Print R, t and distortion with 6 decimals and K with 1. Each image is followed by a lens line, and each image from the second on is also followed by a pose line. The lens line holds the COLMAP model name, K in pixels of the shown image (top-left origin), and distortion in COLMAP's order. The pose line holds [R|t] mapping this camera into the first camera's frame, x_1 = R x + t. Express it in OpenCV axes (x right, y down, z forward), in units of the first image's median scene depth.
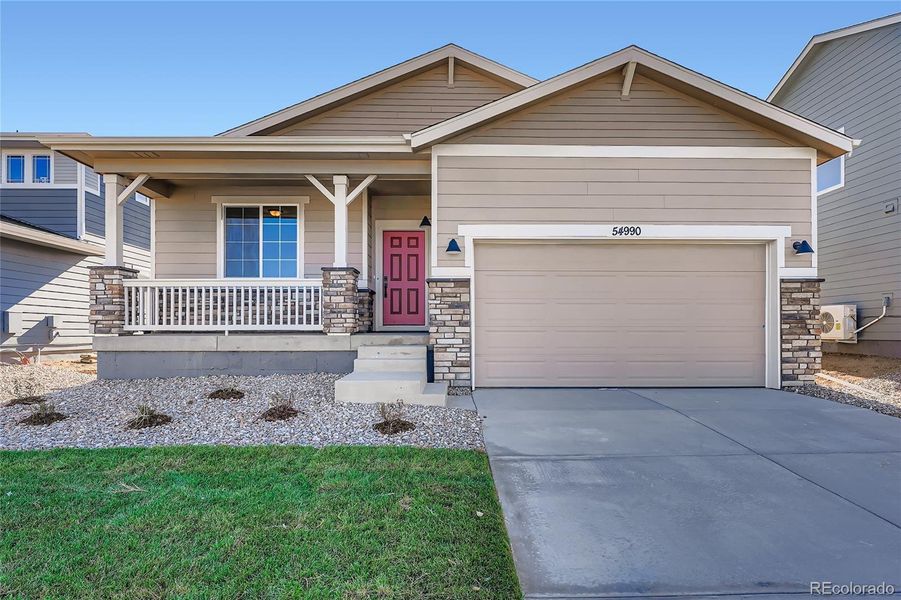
lens RADIAL K [[477.4, 0, 453.2], [0, 477.4, 327.5], [0, 0, 1]] dist [-0.004281, -0.000103]
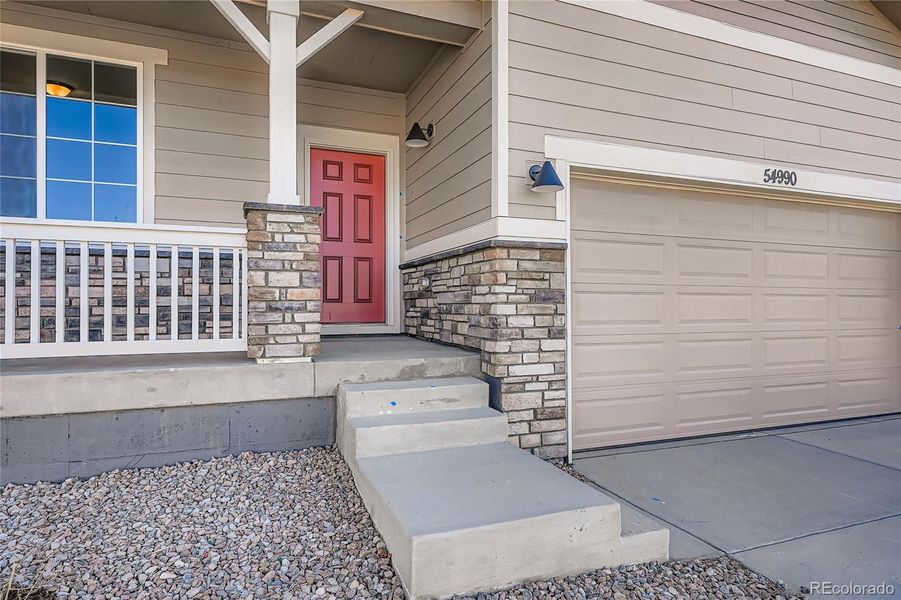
lens RADIAL K [[540.9, 0, 450.5], [0, 540.9, 300.0], [0, 0, 1]] dist [0.007312, 0.000047]
pose [[0.934527, 0.005354, 0.355852, -0.277134], [-0.004230, 0.999983, -0.003937, -0.039193], [-0.355867, 0.002174, 0.934534, 0.494900]]
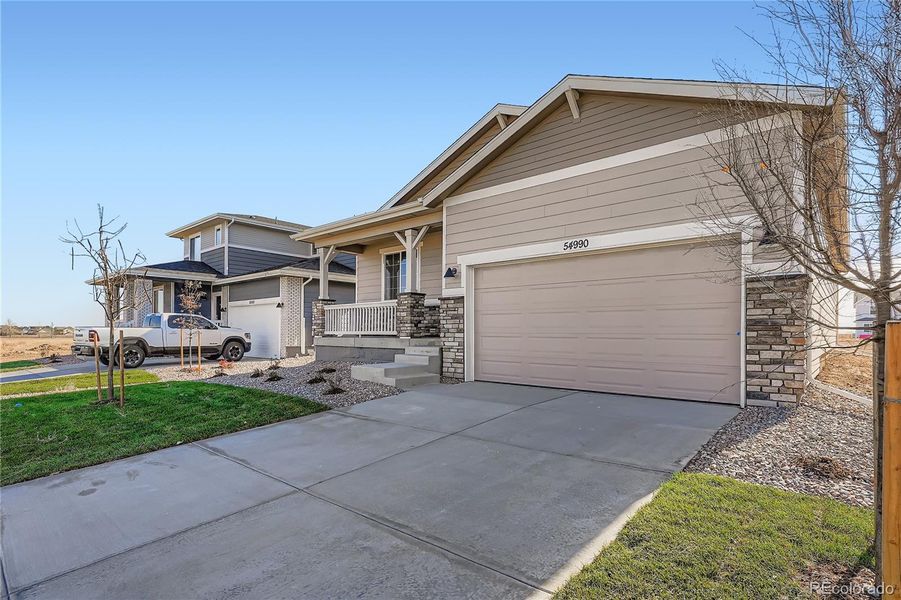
lens RADIAL K [[477.4, 0, 453.2], [0, 477.4, 327.5], [0, 0, 1]] dist [-0.004281, -0.000103]
pose [[0.727180, -0.003547, -0.686438, 0.891964], [-0.002465, 0.999967, -0.007778, -0.006246], [0.686443, 0.007348, 0.727147, 0.028806]]
